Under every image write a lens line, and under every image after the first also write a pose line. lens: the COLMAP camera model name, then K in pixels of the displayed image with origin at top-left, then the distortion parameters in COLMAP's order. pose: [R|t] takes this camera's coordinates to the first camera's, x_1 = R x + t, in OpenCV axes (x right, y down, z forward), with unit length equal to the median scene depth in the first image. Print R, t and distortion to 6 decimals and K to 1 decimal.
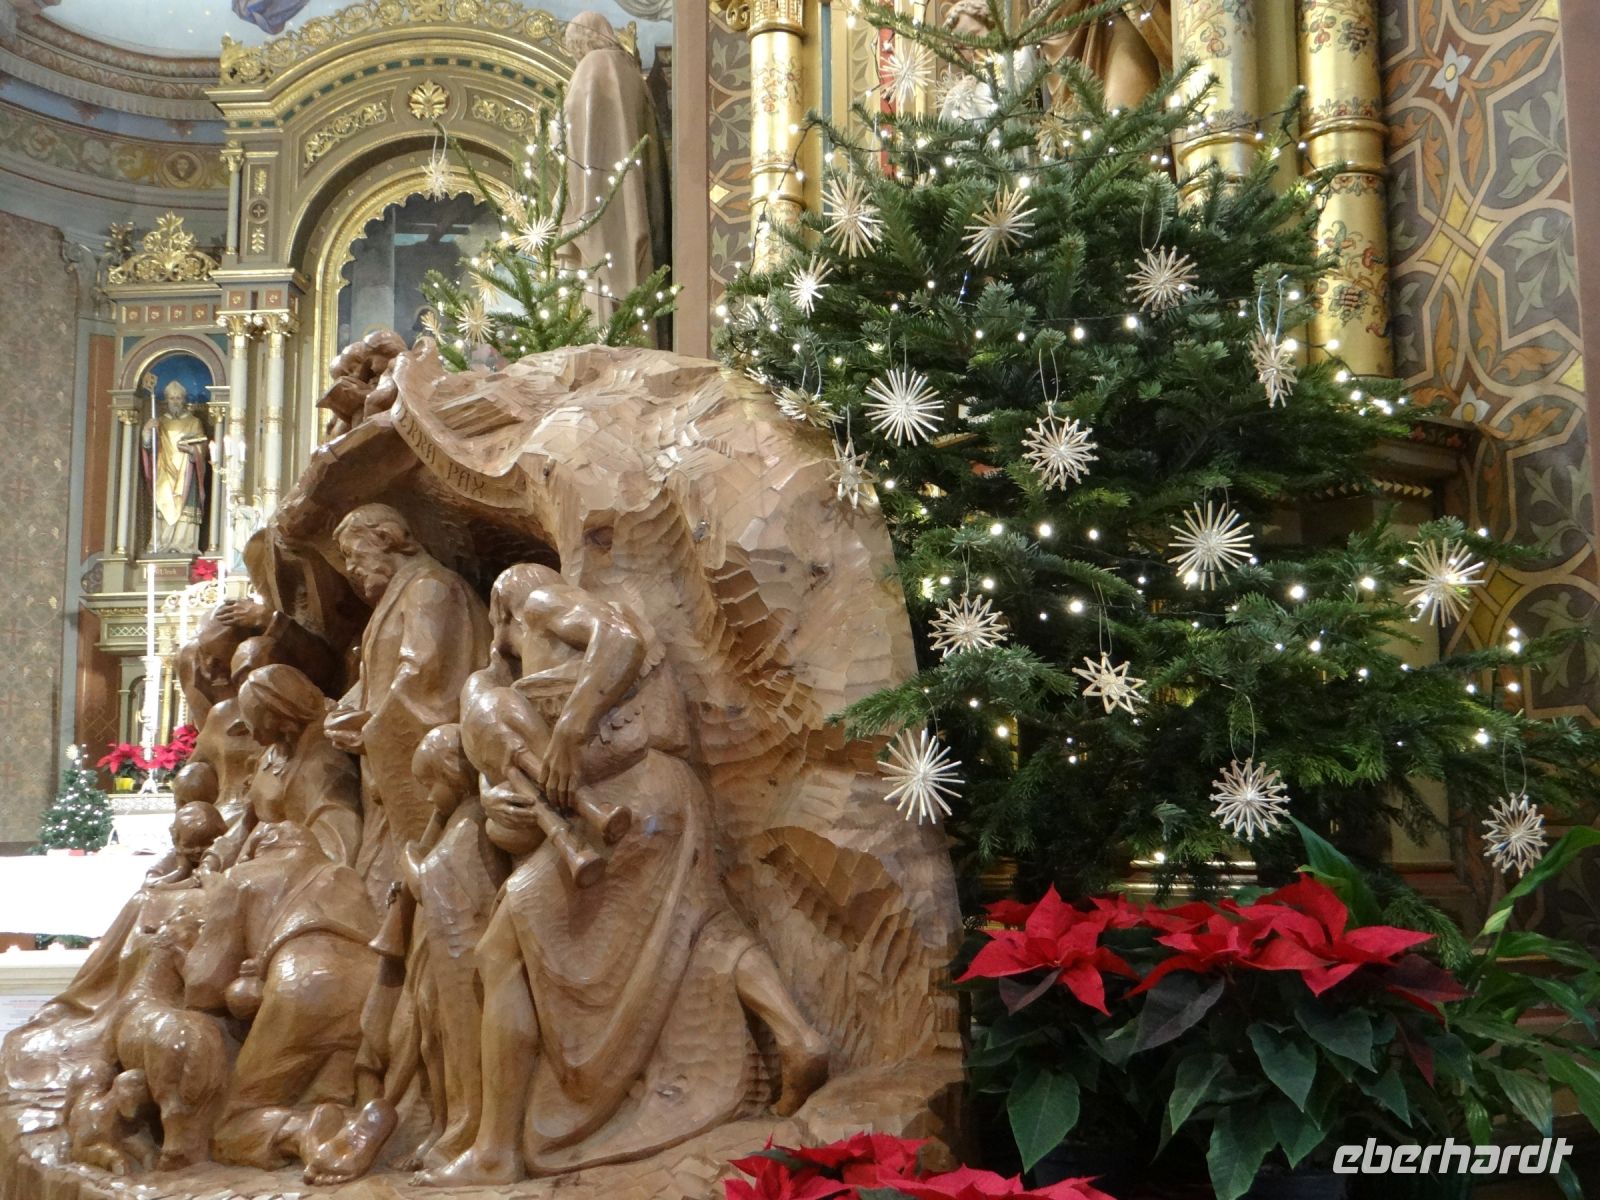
lens RADIAL K [[1280.5, 0, 800.0], [0, 1280.5, 600.0], [0, 0, 1]] dist [0.073538, 0.000162]
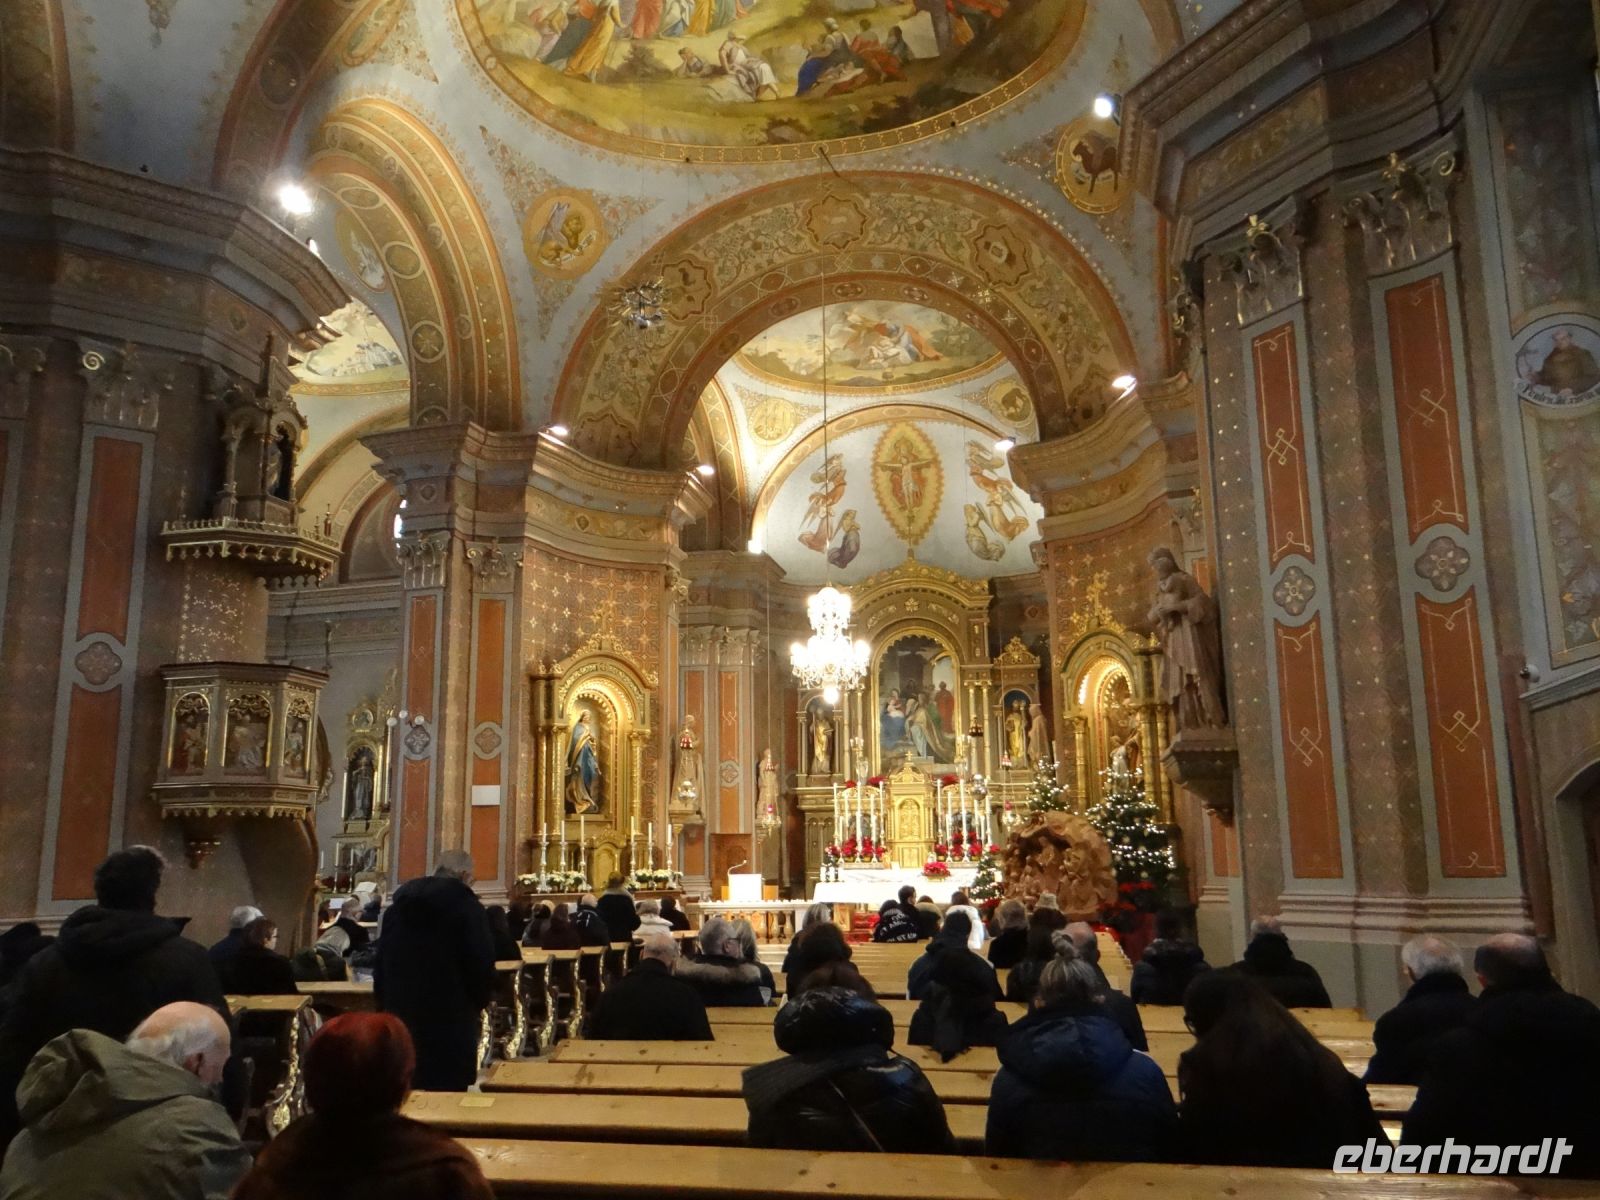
lens RADIAL K [[1280.5, 0, 800.0], [0, 1280.5, 600.0], [0, 0, 1]] dist [0.073538, 0.000162]
pose [[0.992528, -0.023883, -0.119655, -0.938284], [0.019857, 0.999200, -0.034720, -1.459085], [0.120388, 0.032085, 0.992208, -8.120357]]
